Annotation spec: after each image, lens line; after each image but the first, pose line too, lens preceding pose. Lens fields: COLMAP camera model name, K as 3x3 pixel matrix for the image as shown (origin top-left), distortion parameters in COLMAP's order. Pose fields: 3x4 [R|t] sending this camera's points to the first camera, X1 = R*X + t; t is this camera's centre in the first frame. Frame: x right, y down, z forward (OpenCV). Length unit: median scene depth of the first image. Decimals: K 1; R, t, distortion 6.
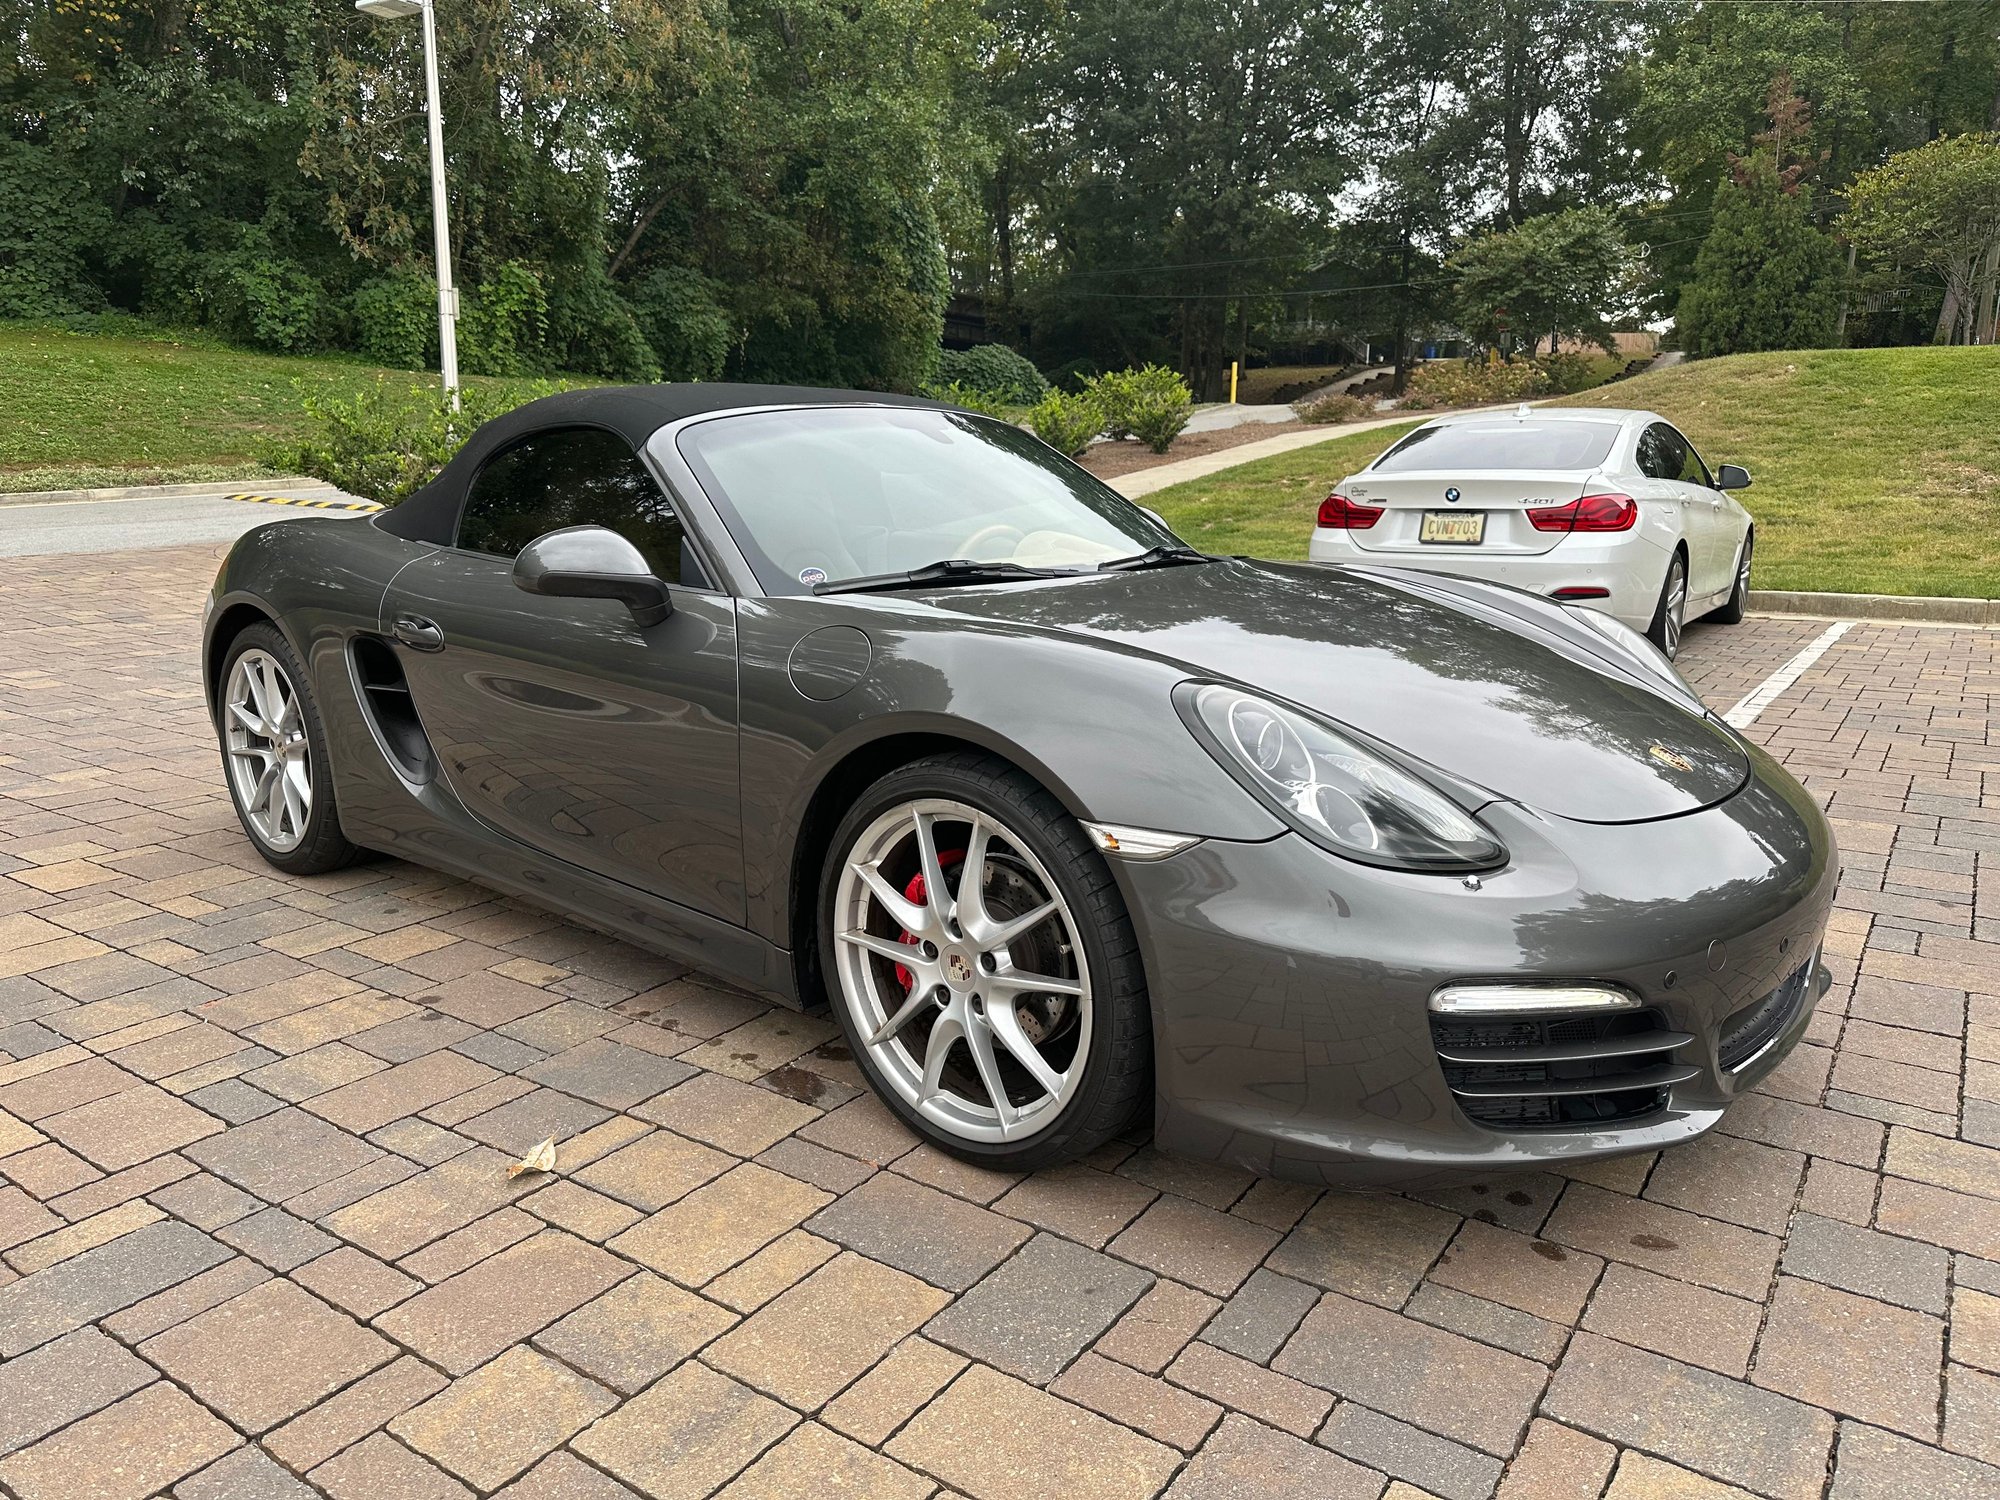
lens RADIAL K [[1414.3, 0, 978.8], [0, 1414.3, 755.7], [0, 0, 1]] dist [0.029895, -0.041285]
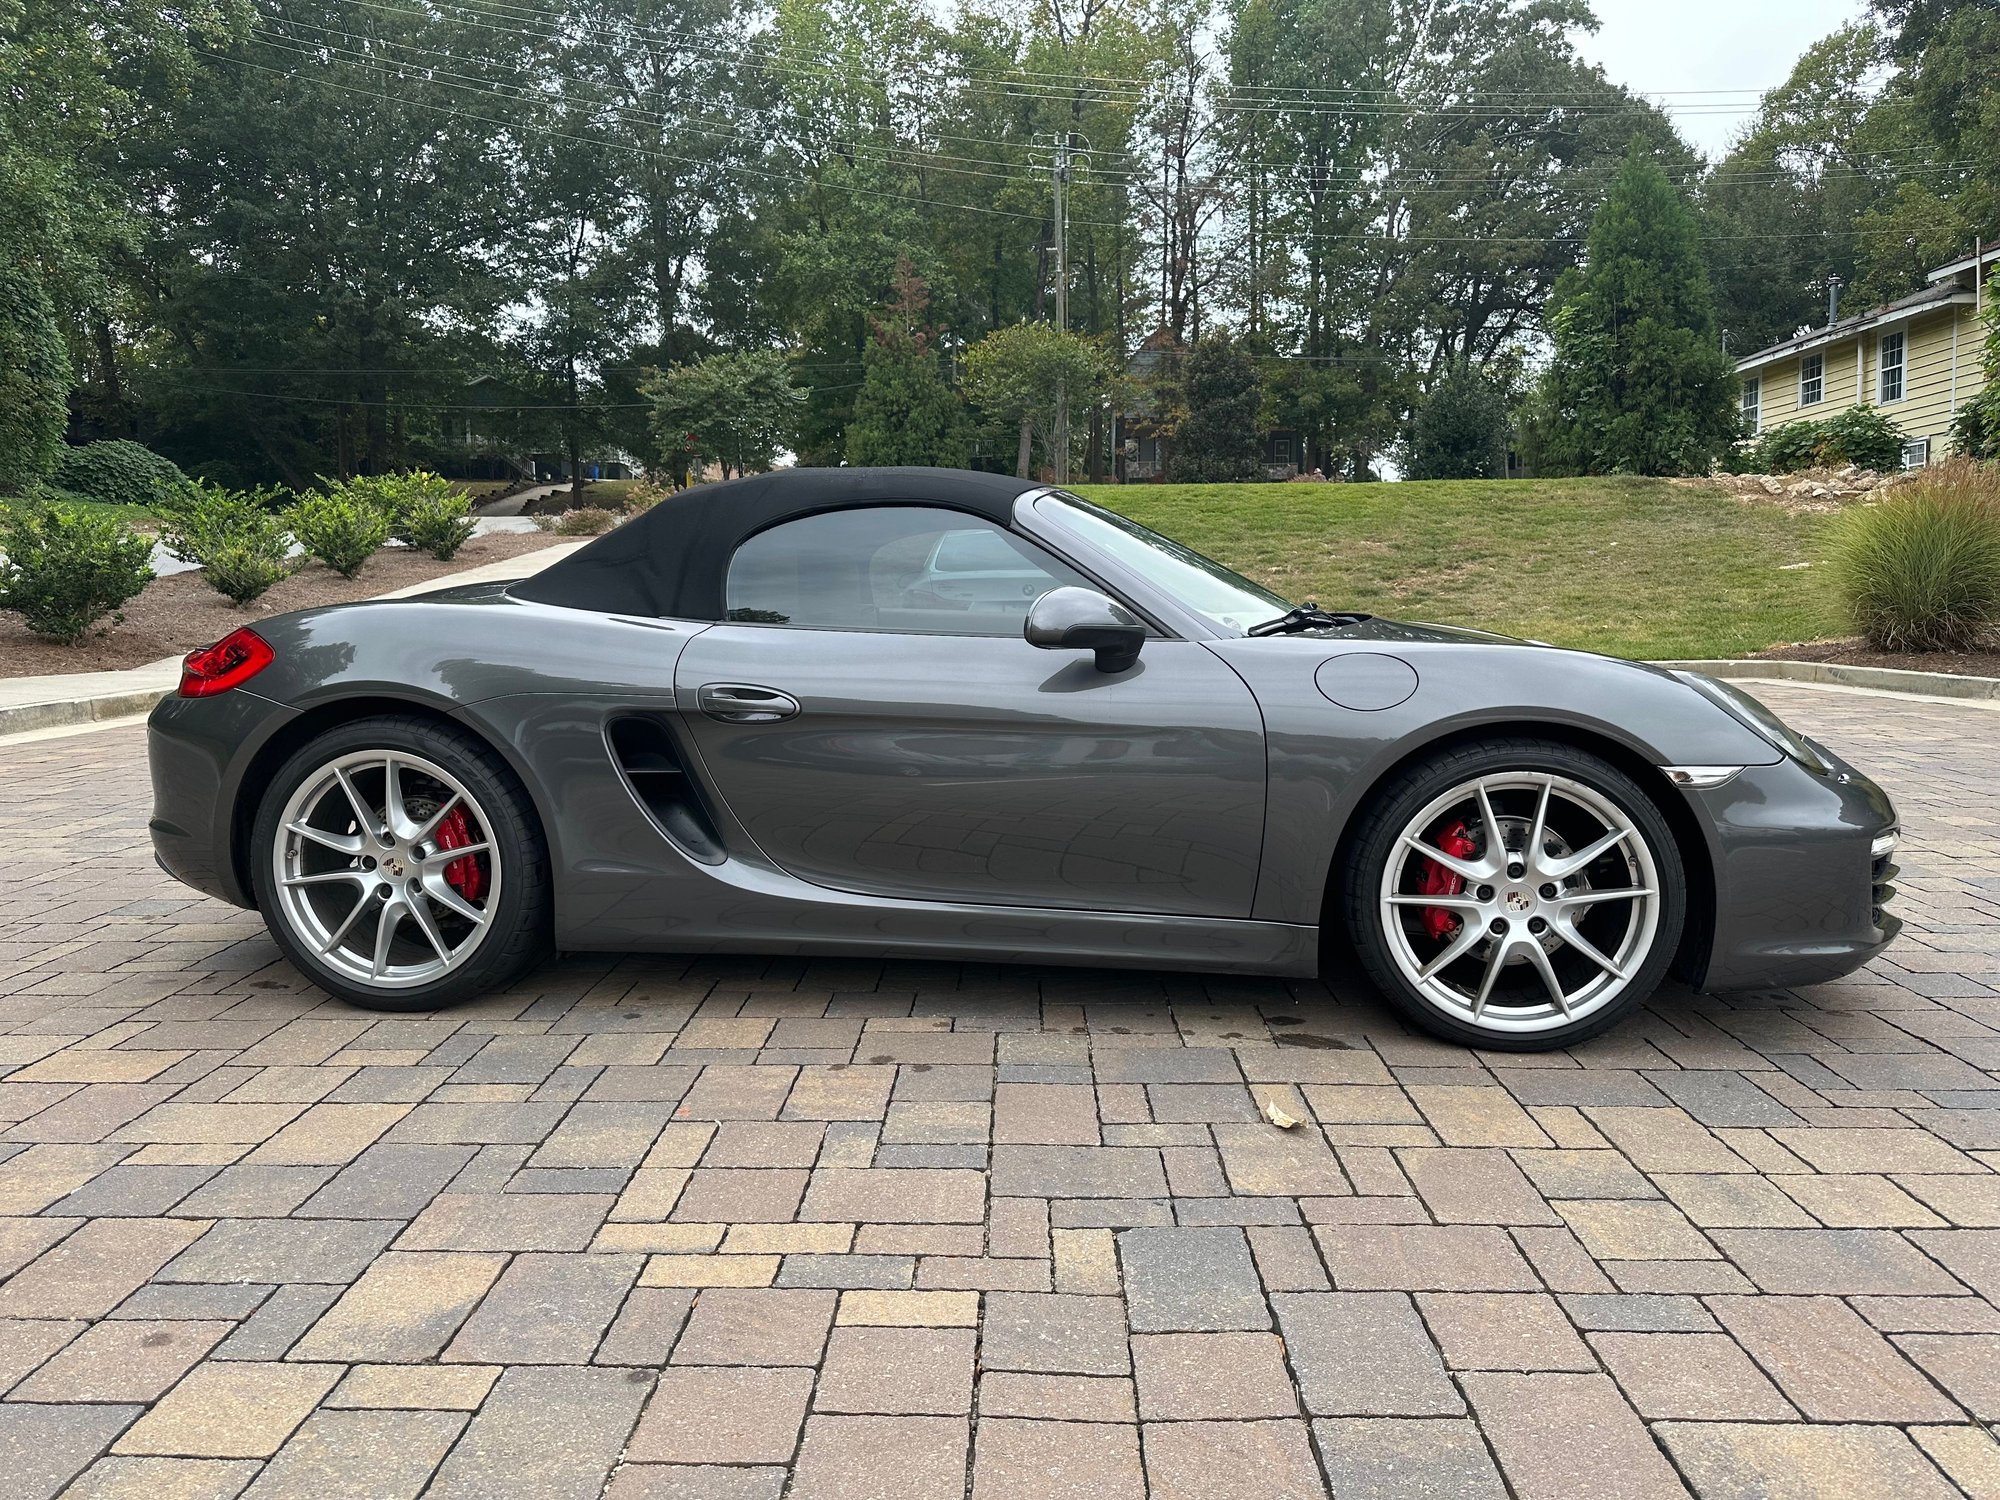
lens RADIAL K [[1414.3, 0, 1005.0], [0, 1414.3, 745.8], [0, 0, 1]] dist [0.029895, -0.041285]
pose [[0.823551, -0.068188, 0.563129, -0.664041], [0.116962, 0.991828, -0.050955, 0.010485], [-0.555053, 0.107829, 0.824797, 0.087659]]
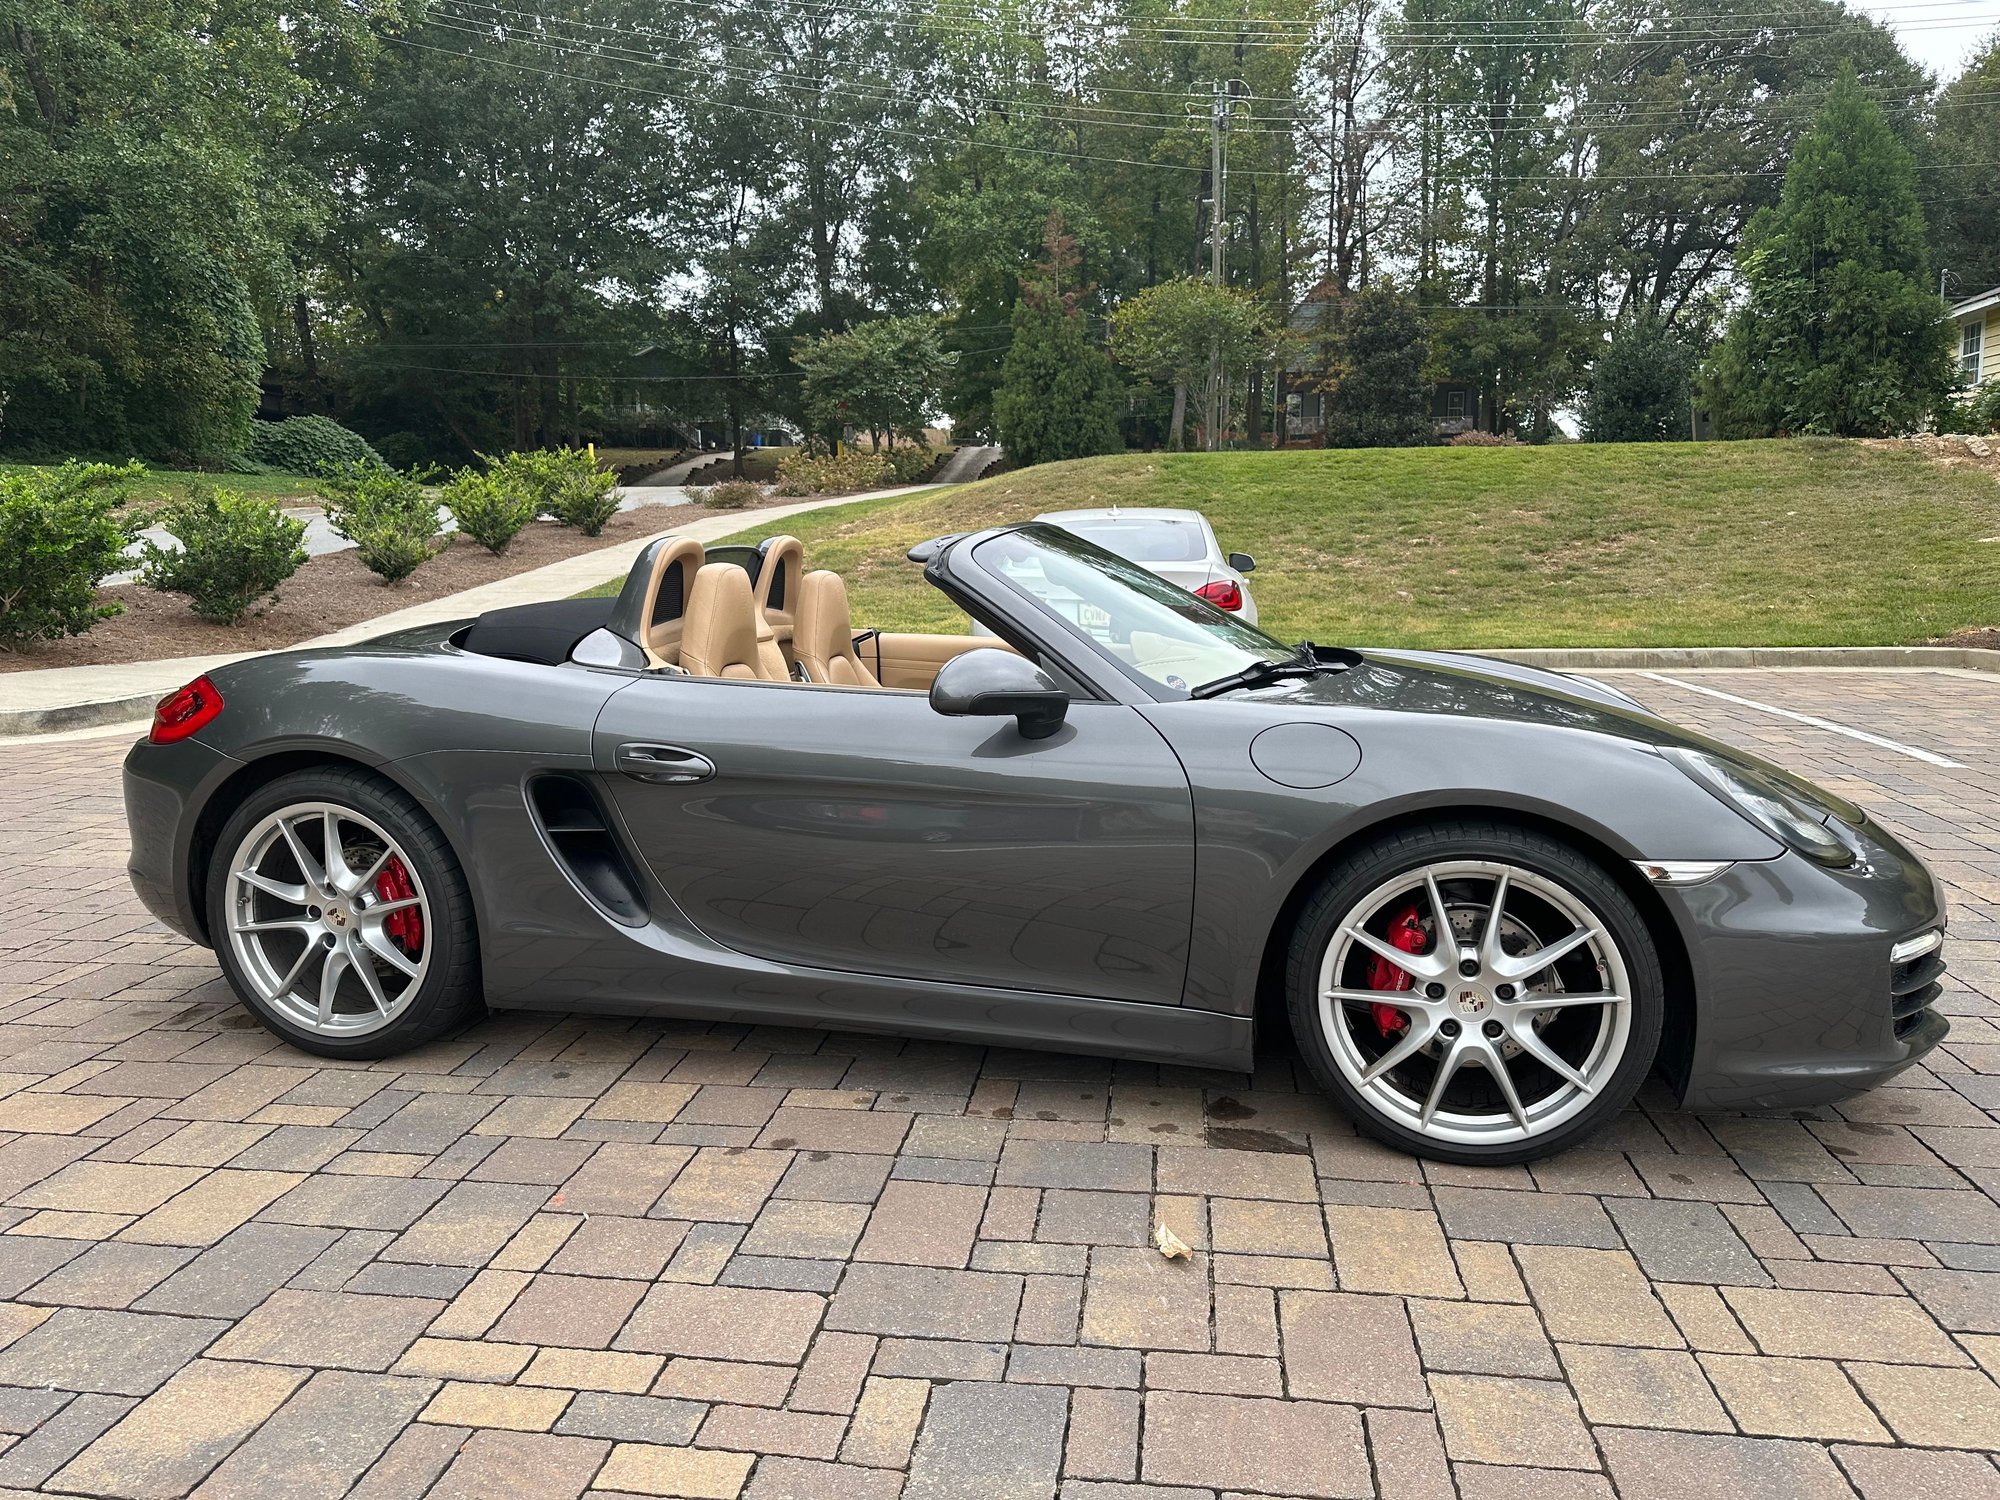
lens RADIAL K [[1414.3, 0, 990.3], [0, 1414.3, 759.9], [0, 0, 1]] dist [0.029895, -0.041285]
pose [[0.887119, -0.077087, 0.455057, -0.524298], [0.100209, 0.994604, -0.026869, -0.035258], [-0.450530, 0.069437, 0.890057, 0.056178]]
